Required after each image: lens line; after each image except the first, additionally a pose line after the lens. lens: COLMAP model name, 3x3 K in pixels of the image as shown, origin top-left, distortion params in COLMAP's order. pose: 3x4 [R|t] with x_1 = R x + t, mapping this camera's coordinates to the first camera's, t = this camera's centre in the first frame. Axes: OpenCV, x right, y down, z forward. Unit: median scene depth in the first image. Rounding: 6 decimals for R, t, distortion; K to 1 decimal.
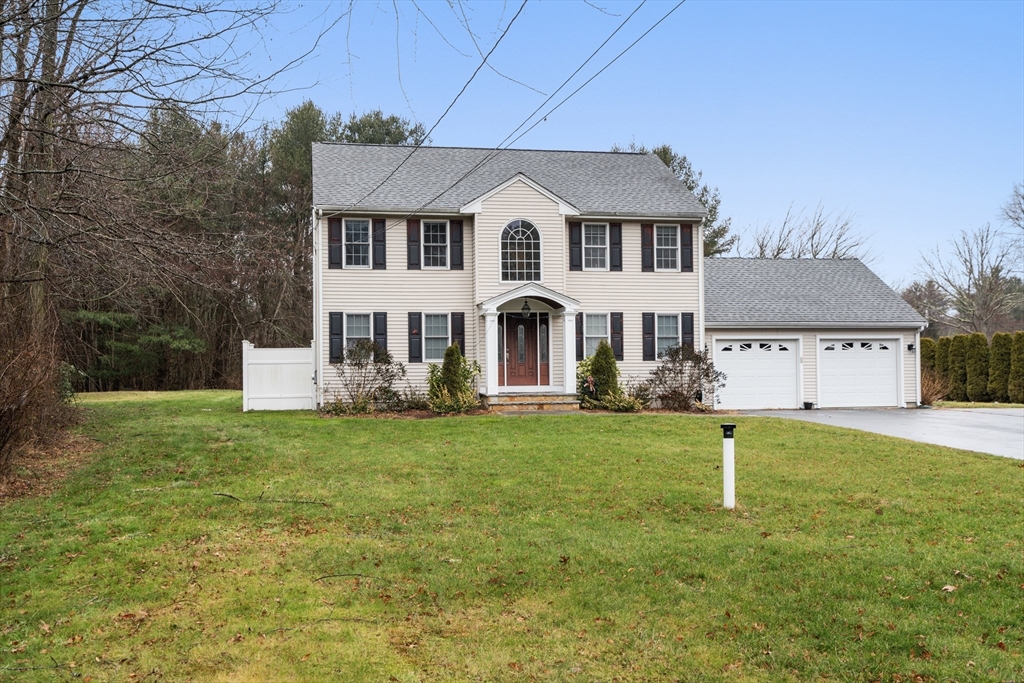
lens RADIAL K [[1009.4, 0, 512.0], [0, 1009.4, 341.5], [0, 0, 1]] dist [0.002428, -0.018370]
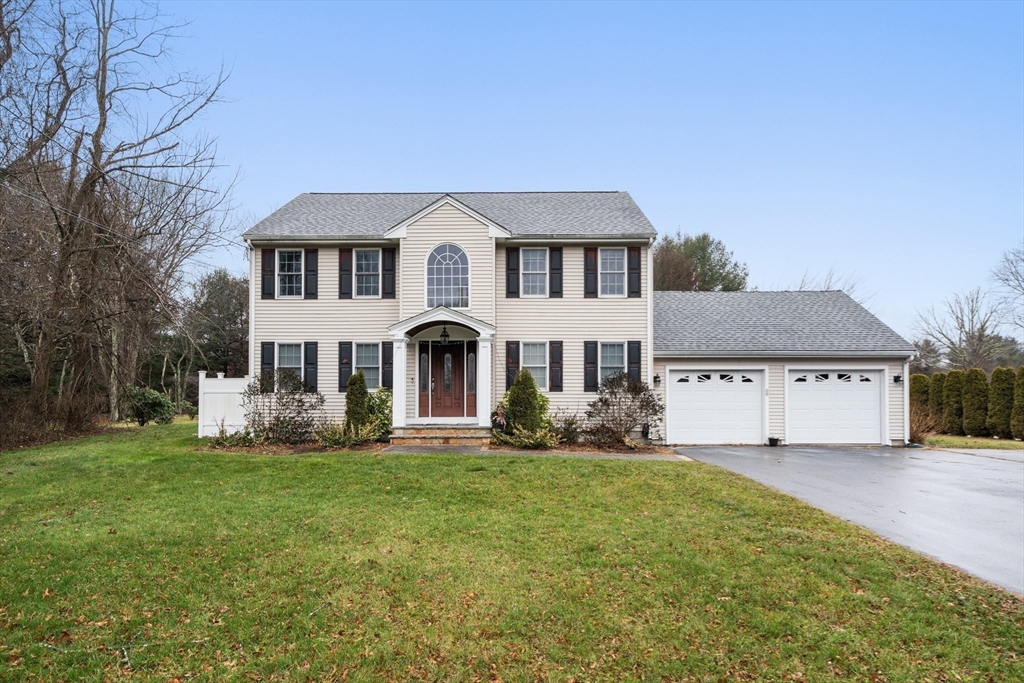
lens RADIAL K [[619.5, 0, 513.2], [0, 619.5, 389.8], [0, 0, 1]] dist [-0.002158, 0.001857]
pose [[0.980765, 0.004221, -0.195147, 0.177072], [-0.002366, 0.999950, 0.009738, 0.011537], [0.195178, -0.009089, 0.980726, 0.415720]]
